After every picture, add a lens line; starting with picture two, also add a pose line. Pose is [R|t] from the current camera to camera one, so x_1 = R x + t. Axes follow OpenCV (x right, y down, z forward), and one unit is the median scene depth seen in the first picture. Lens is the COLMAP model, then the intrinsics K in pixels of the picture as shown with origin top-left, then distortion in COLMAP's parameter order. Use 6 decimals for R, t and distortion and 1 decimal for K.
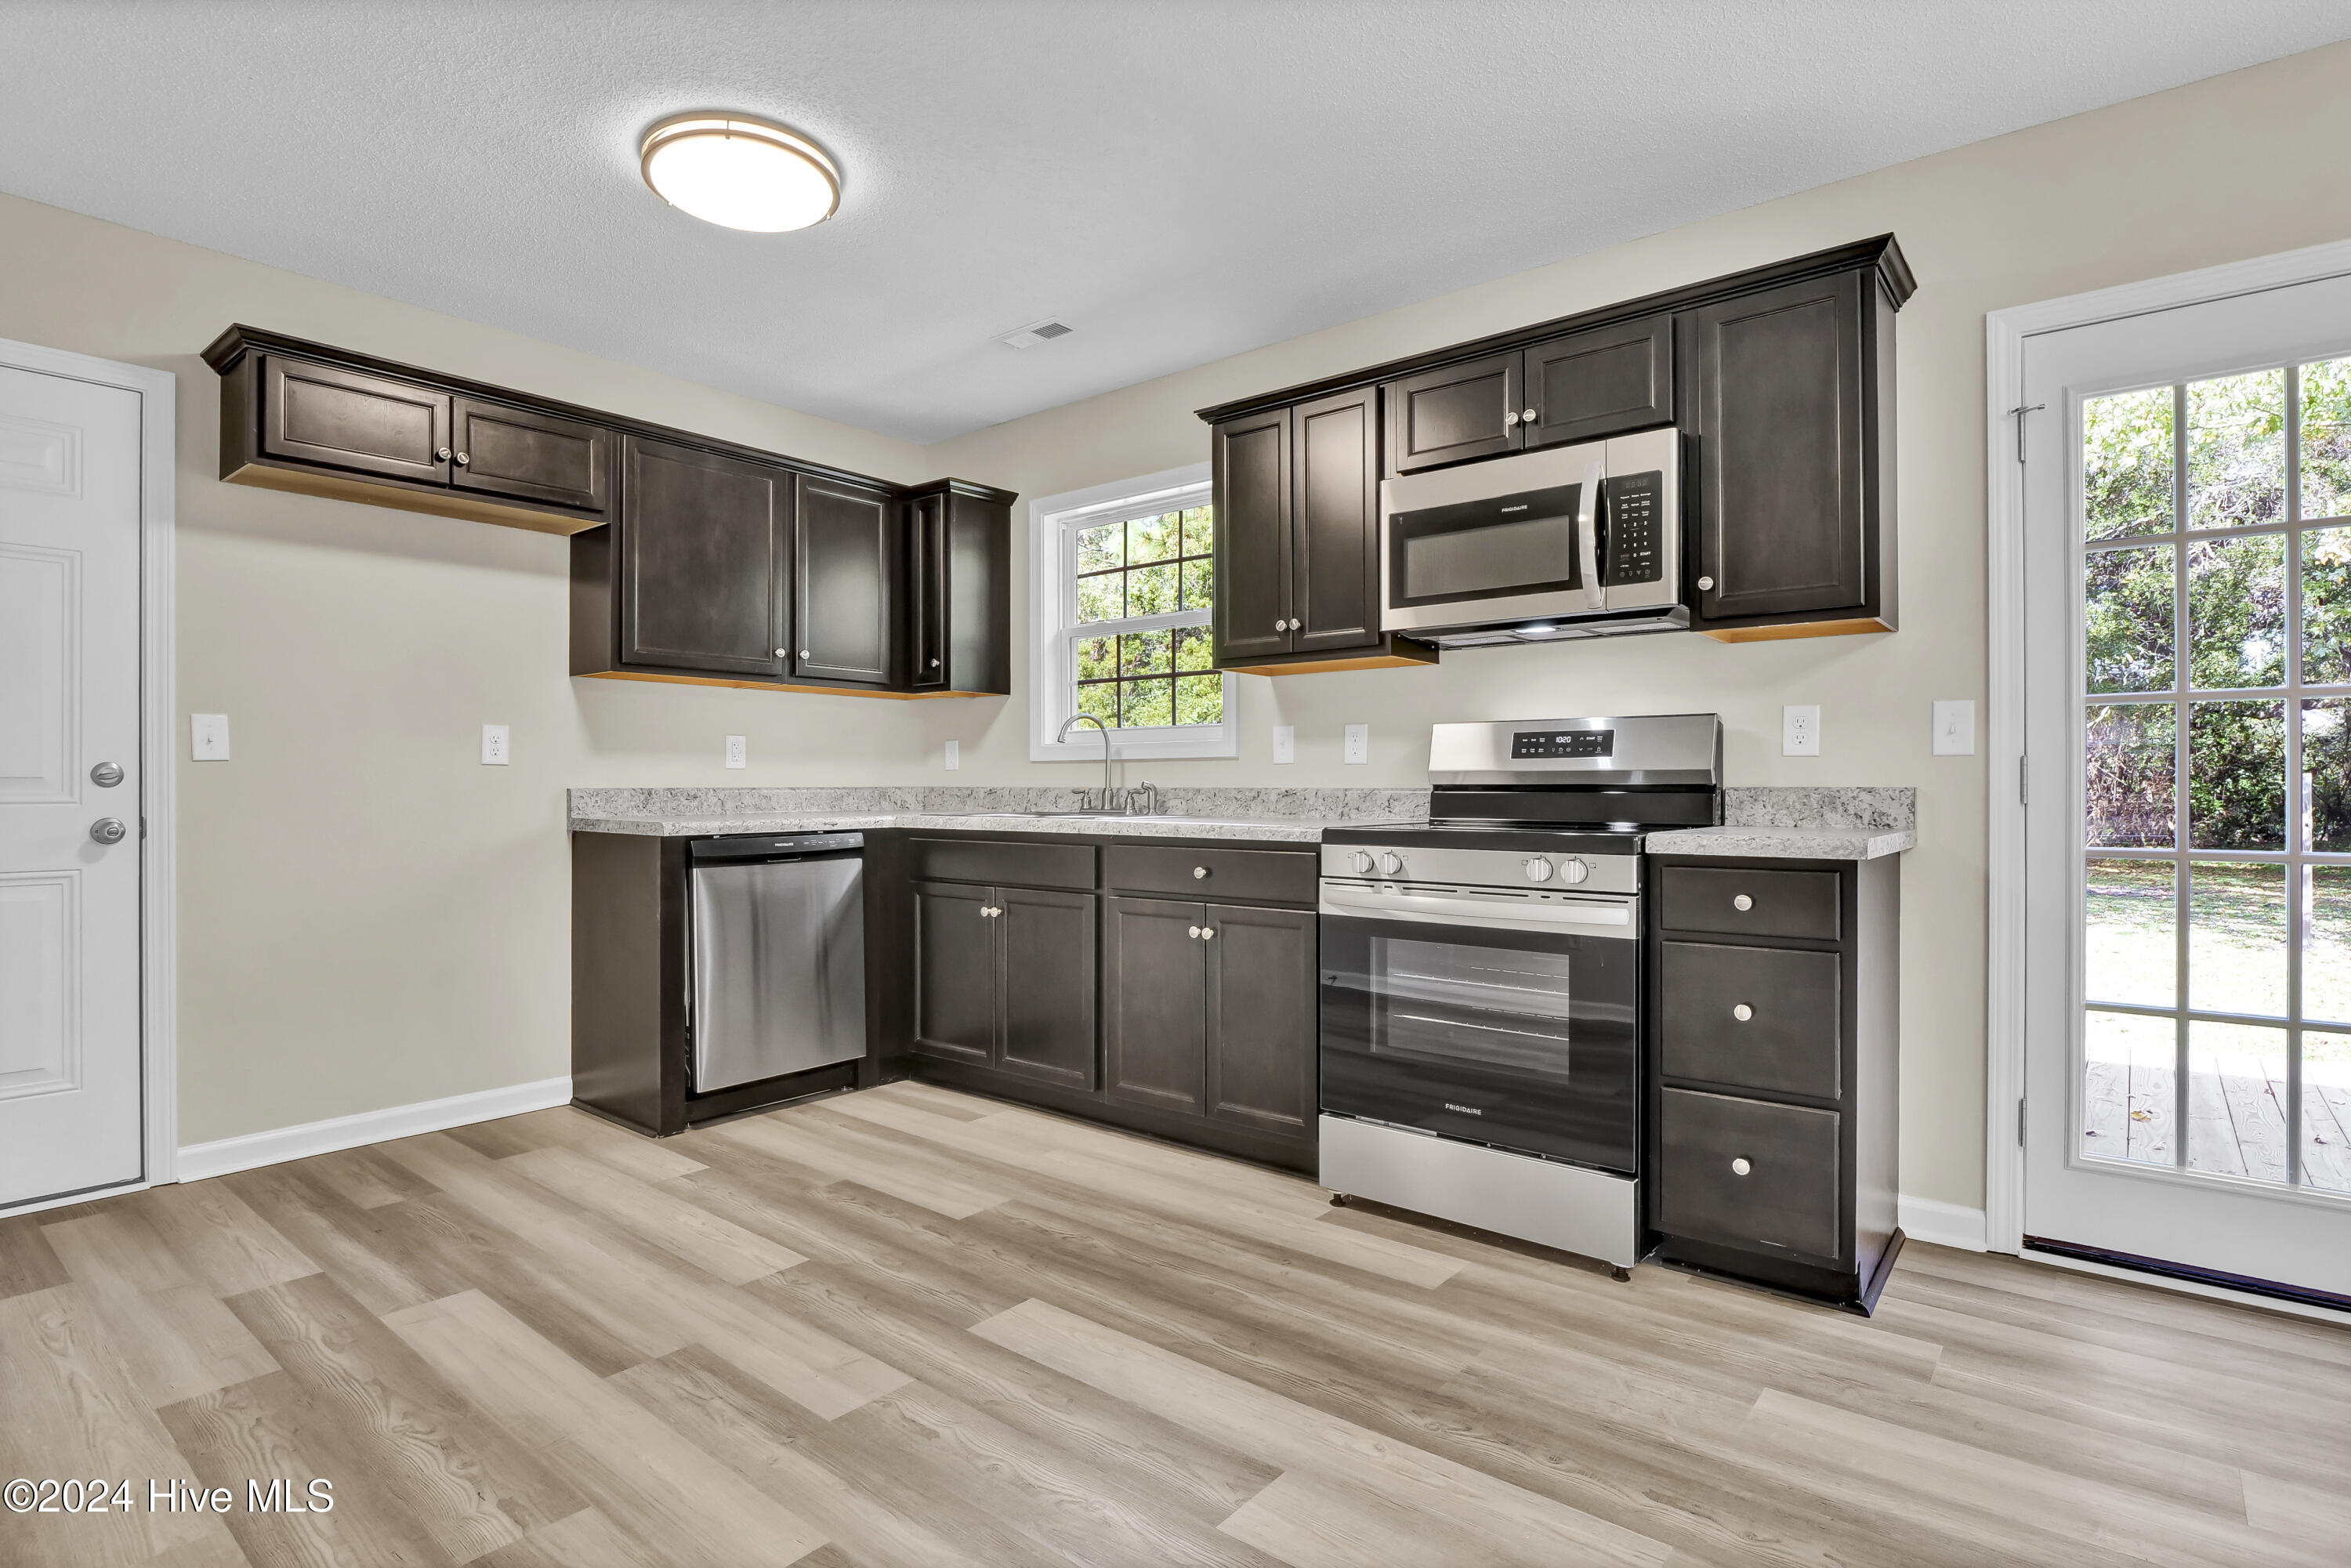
lens RADIAL K [[1172.4, 0, 1175.5], [0, 1172.4, 784.0], [0, 0, 1]] dist [-0.015236, 0.001166]
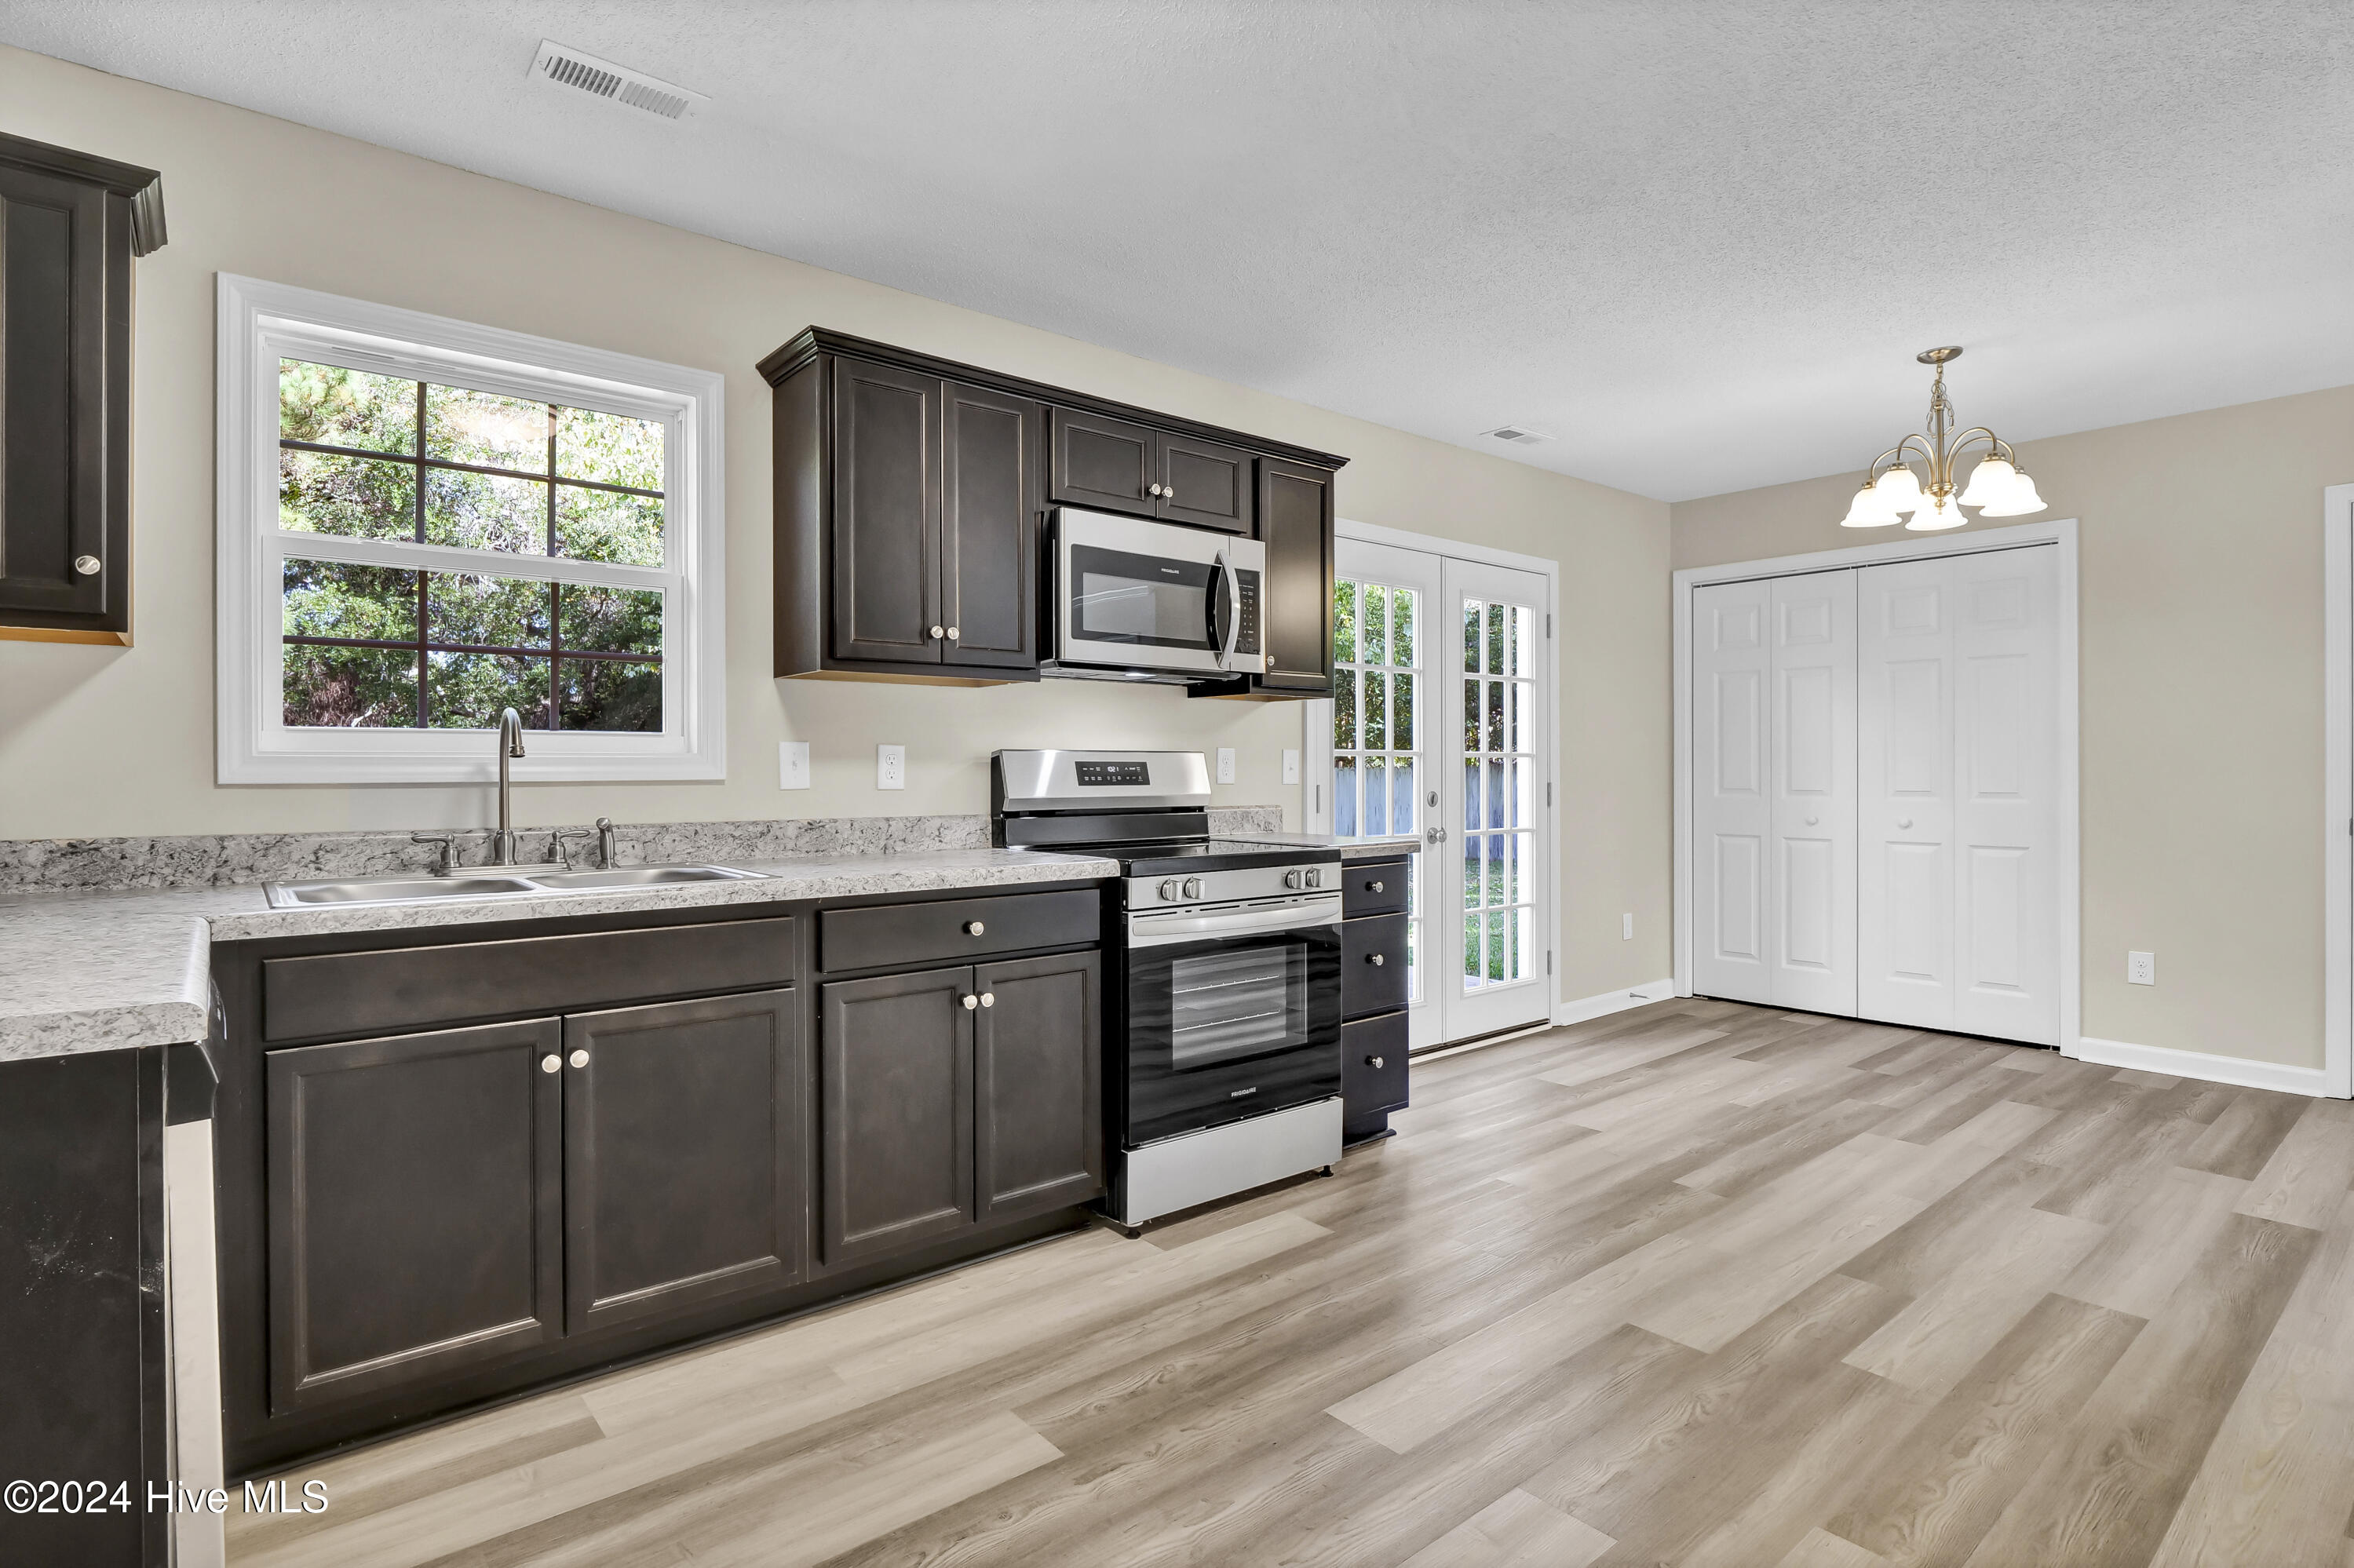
lens RADIAL K [[1167.7, 0, 1178.6], [0, 1167.7, 772.1], [0, 0, 1]] dist [-0.014033, -0.000227]
pose [[0.193345, -0.001198, 0.981130, -0.791250], [0.000312, 0.999999, 0.001160, -0.037167], [-0.981131, 0.000082, 0.193345, 0.733367]]
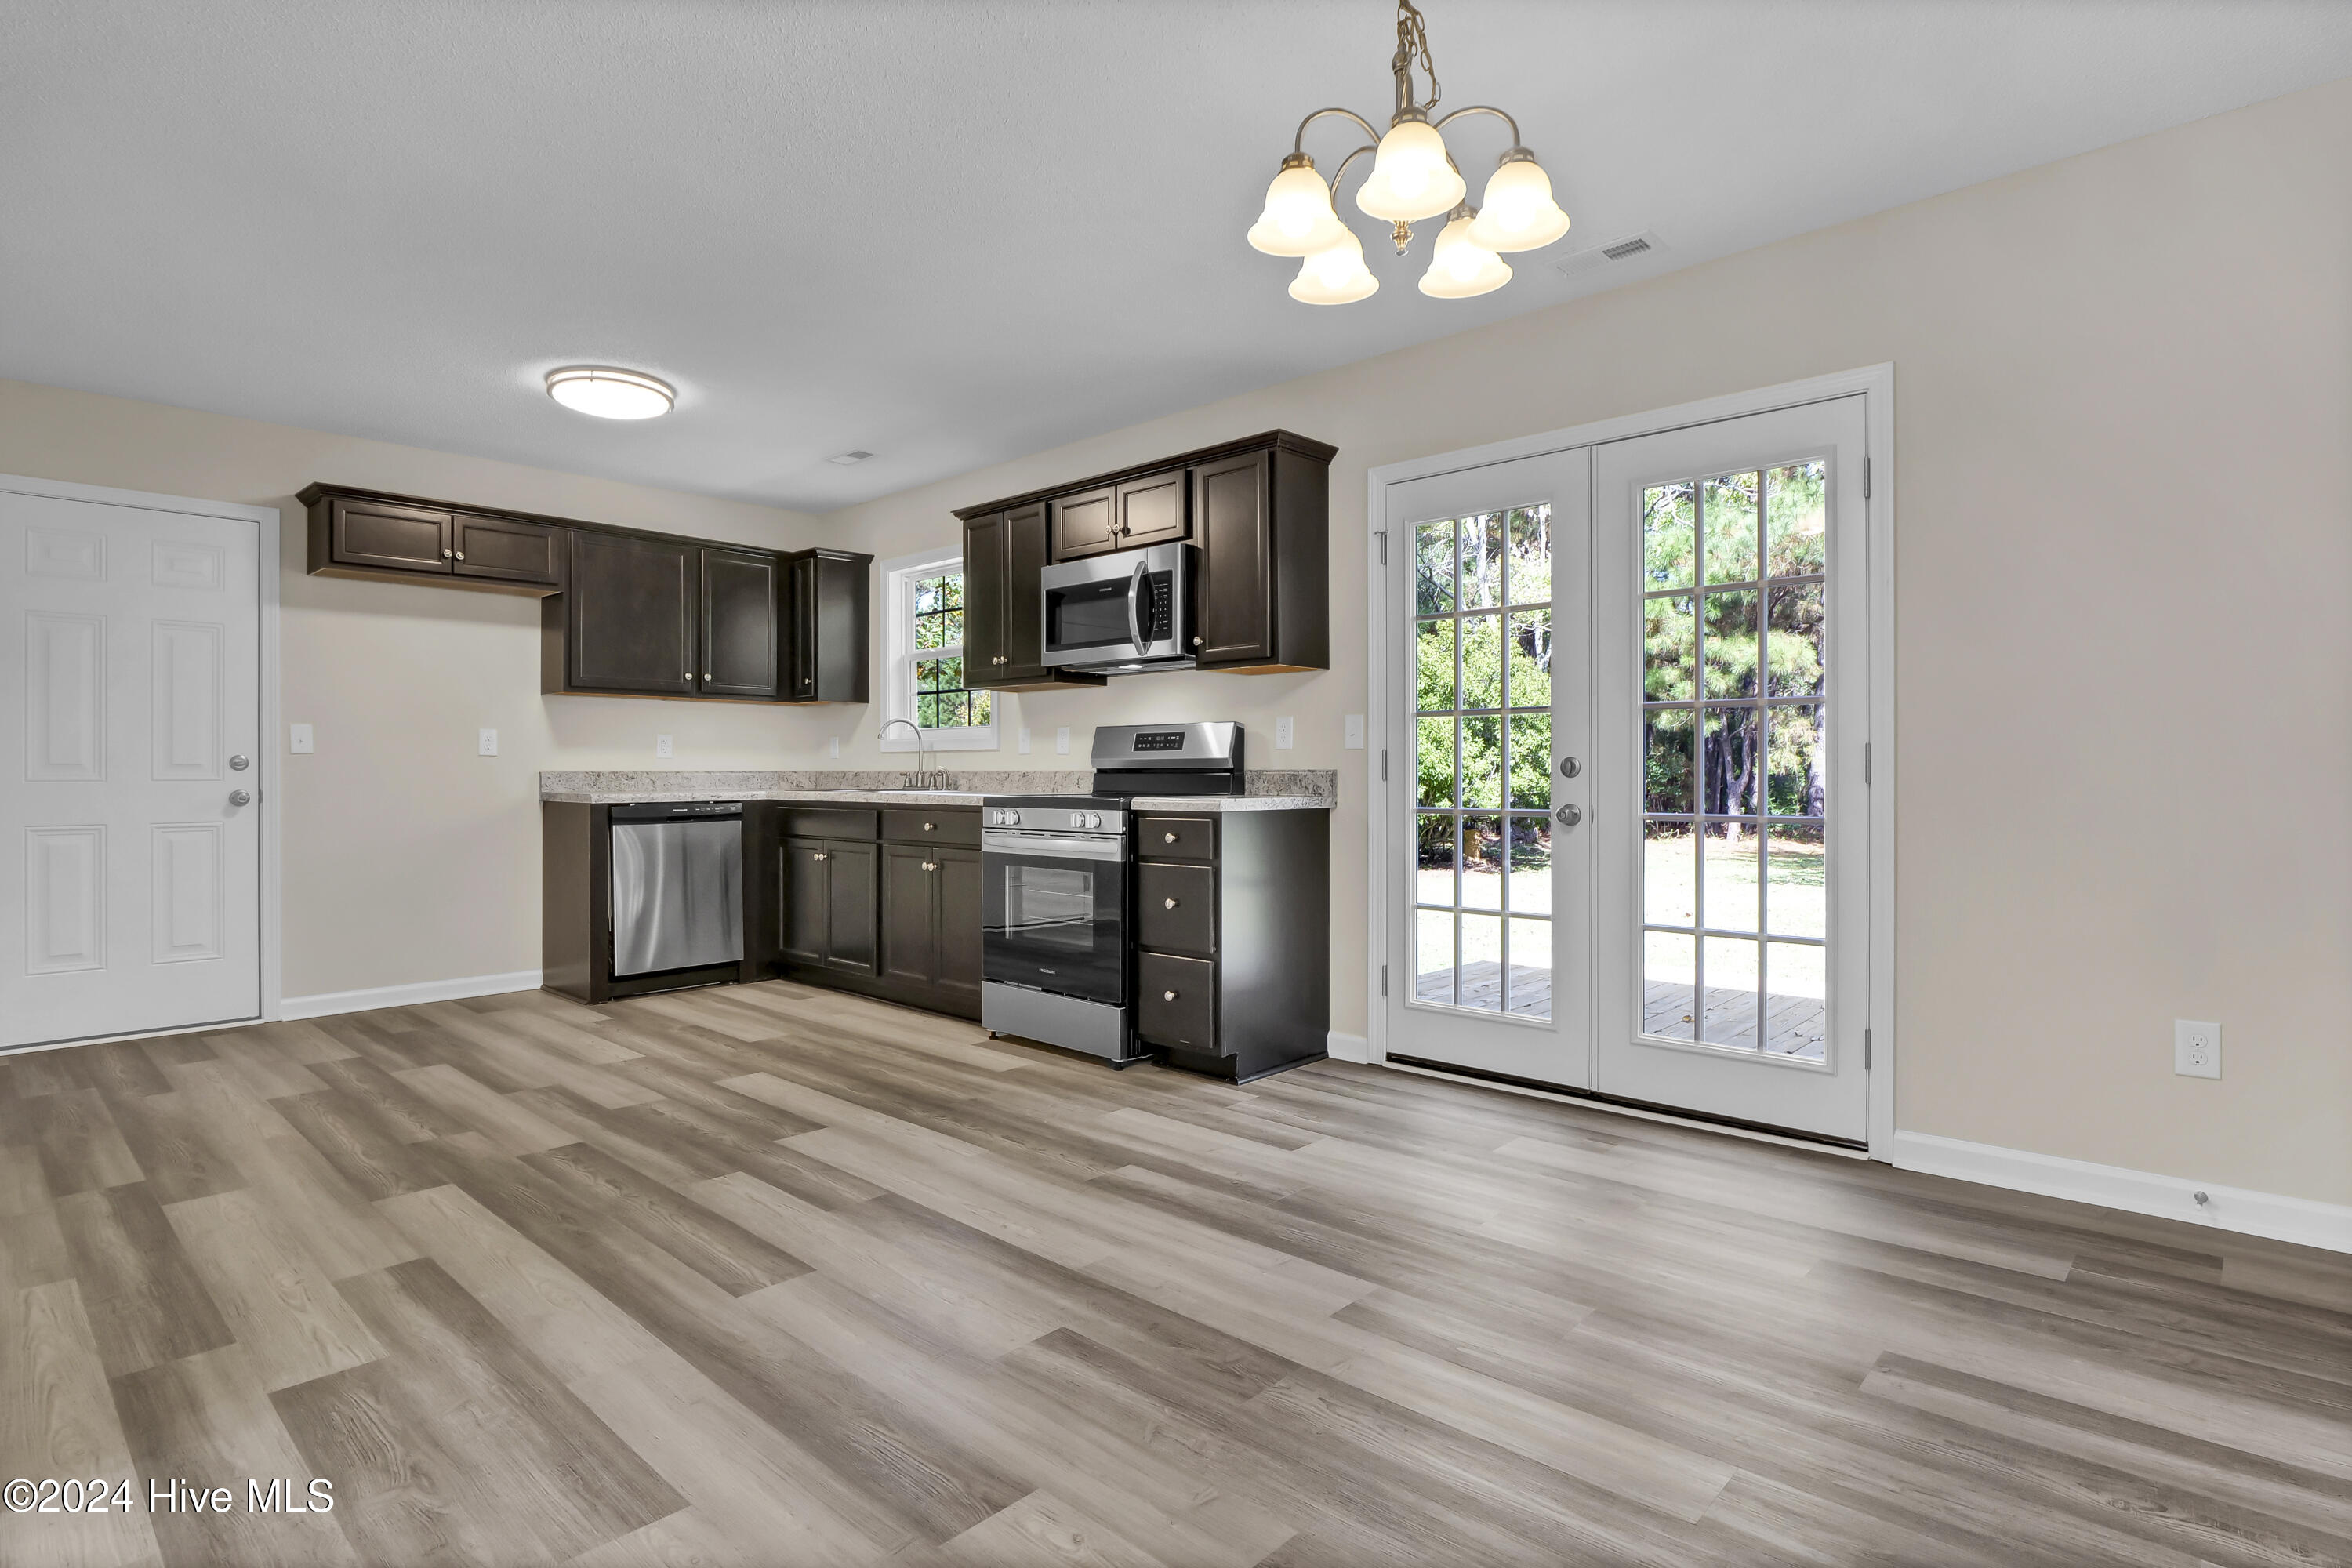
lens RADIAL K [[1166.8, 0, 1177.6], [0, 1166.8, 772.1], [0, 0, 1]] dist [-0.014033, -0.000227]
pose [[0.998360, -0.000375, -0.057253, 0.447076], [0.000410, 1.000000, 0.000588, 0.004523], [0.057253, -0.000610, 0.998360, -0.501739]]
